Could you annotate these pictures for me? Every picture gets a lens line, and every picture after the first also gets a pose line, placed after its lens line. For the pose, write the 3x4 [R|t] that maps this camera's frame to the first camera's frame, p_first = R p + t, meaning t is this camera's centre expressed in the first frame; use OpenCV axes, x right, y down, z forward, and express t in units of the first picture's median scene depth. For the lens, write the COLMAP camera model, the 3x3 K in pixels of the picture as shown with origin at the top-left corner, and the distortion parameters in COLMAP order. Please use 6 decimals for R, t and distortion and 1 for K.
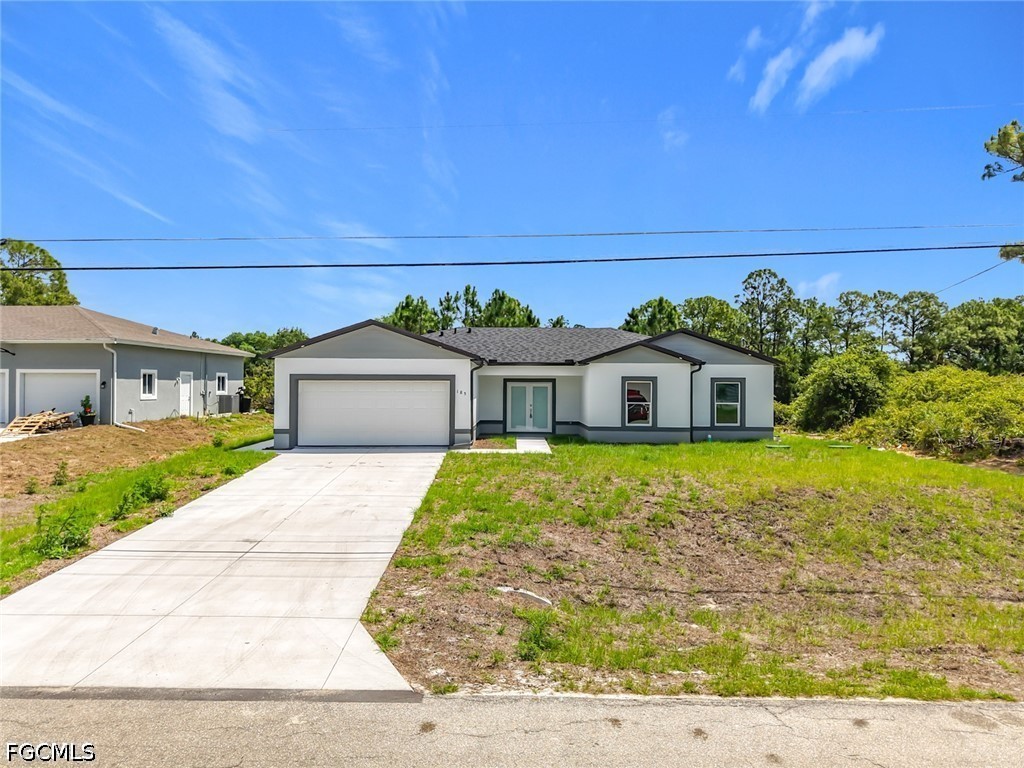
lens RADIAL K [[690.5, 0, 508.8], [0, 690.5, 377.1], [0, 0, 1]] dist [0.002309, -0.003357]
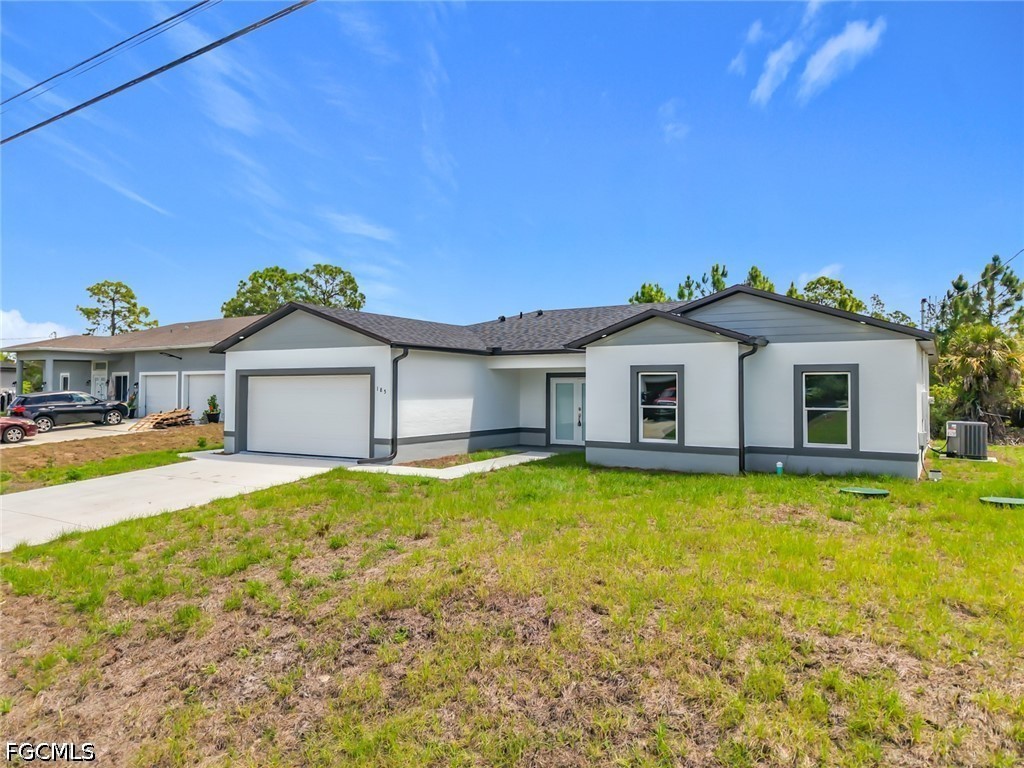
lens RADIAL K [[690.5, 0, 508.8], [0, 690.5, 377.1], [0, 0, 1]] dist [0.002309, -0.003357]
pose [[0.849283, -0.012855, -0.527781, 0.407013], [0.009908, 0.999916, -0.008411, 0.014283], [0.527845, 0.001914, 0.849339, 0.387811]]
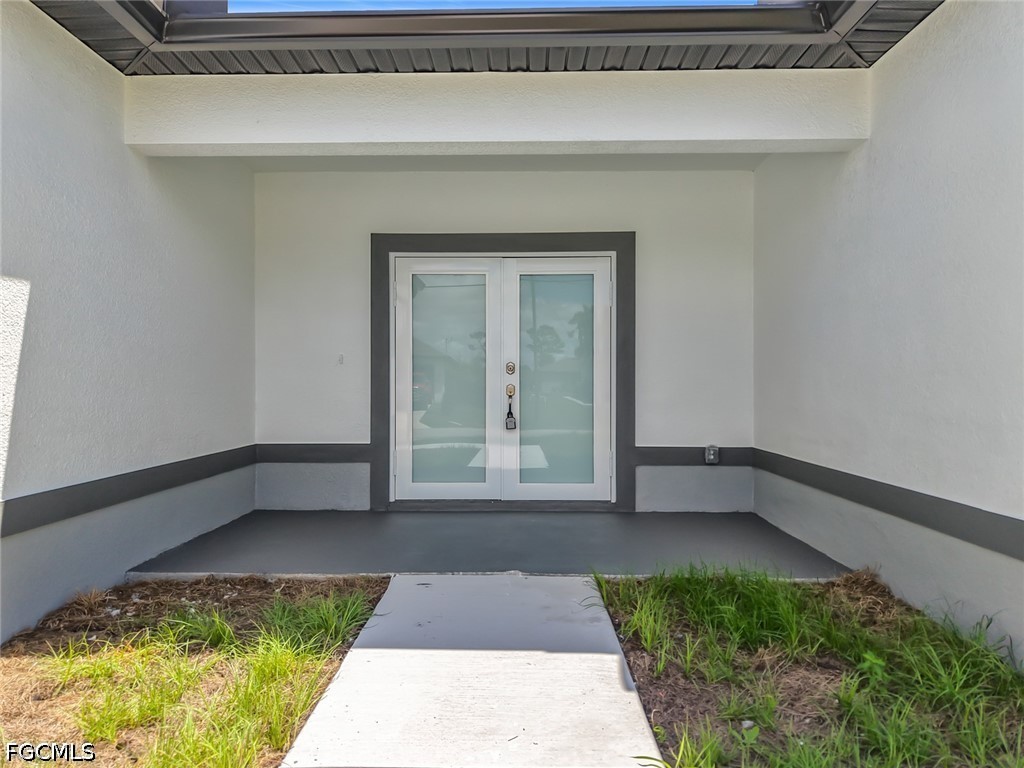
lens RADIAL K [[690.5, 0, 508.8], [0, 690.5, 377.1], [0, 0, 1]] dist [0.002309, -0.003357]
pose [[0.999960, -0.007442, 0.004919, 0.035075], [0.007350, 0.999802, 0.018503, 0.045524], [-0.005056, -0.018467, 0.999817, 0.917813]]
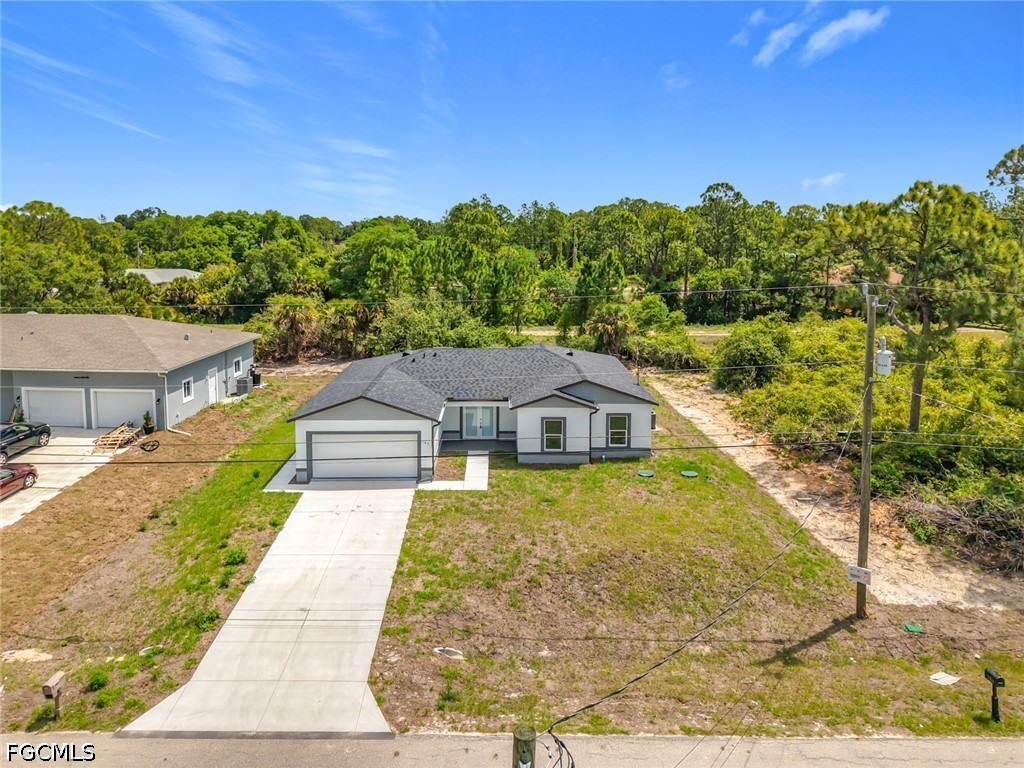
lens RADIAL K [[713.6, 0, 496.5], [0, 713.6, 280.1], [0, 0, 1]] dist [0.008657, -0.008626]
pose [[0.999970, -0.007401, 0.002368, 0.071480], [0.007164, 0.996119, 0.087722, -0.402875], [-0.003008, -0.087702, 0.996142, -0.414558]]
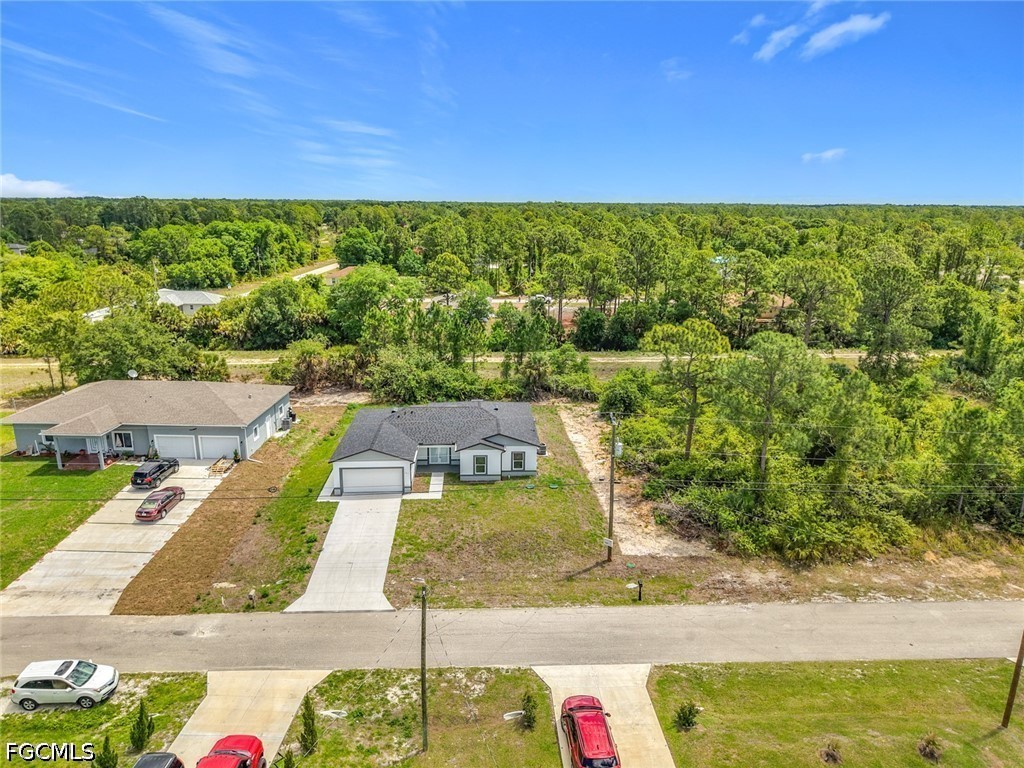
lens RADIAL K [[692.8, 0, 508.0], [0, 692.8, 356.6], [0, 0, 1]] dist [0.003573, -0.004636]
pose [[0.998819, -0.014162, 0.046476, 0.178139], [0.002634, 0.970950, 0.239268, -0.922259], [-0.048514, -0.238863, 0.969841, -1.294614]]
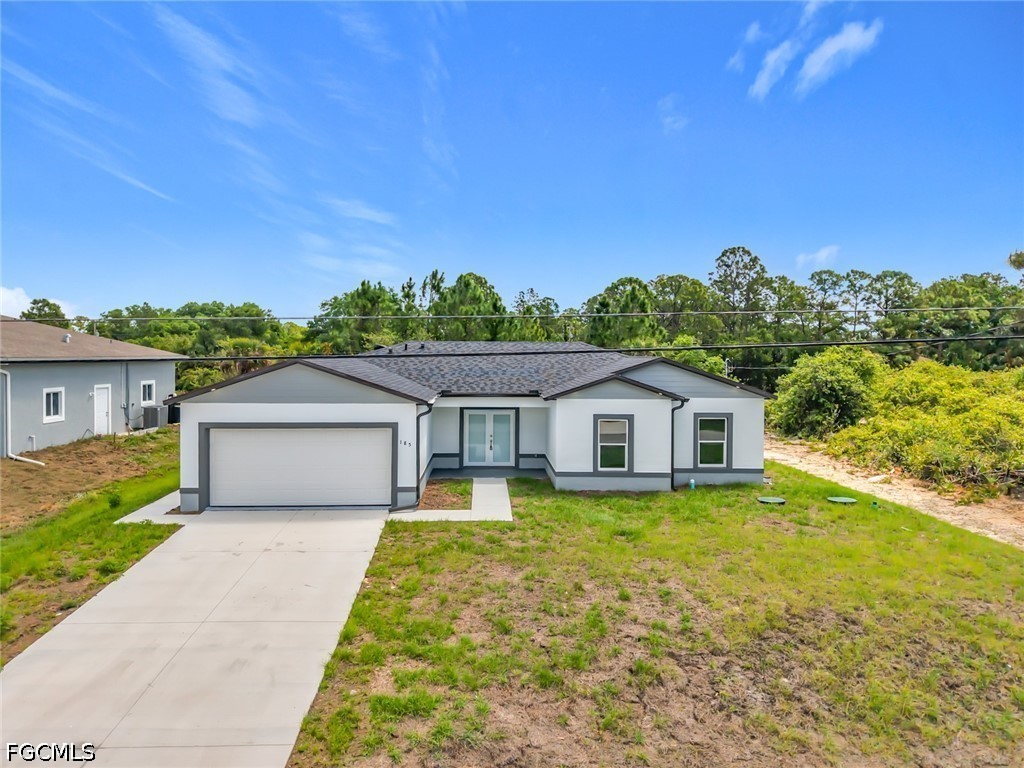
lens RADIAL K [[692.8, 0, 508.0], [0, 692.8, 356.6], [0, 0, 1]] dist [0.003573, -0.004636]
pose [[0.999062, 0.000246, 0.043297, 0.017884], [-0.001294, 0.999707, 0.024174, -0.094263], [-0.043278, -0.024207, 0.998770, 0.134448]]
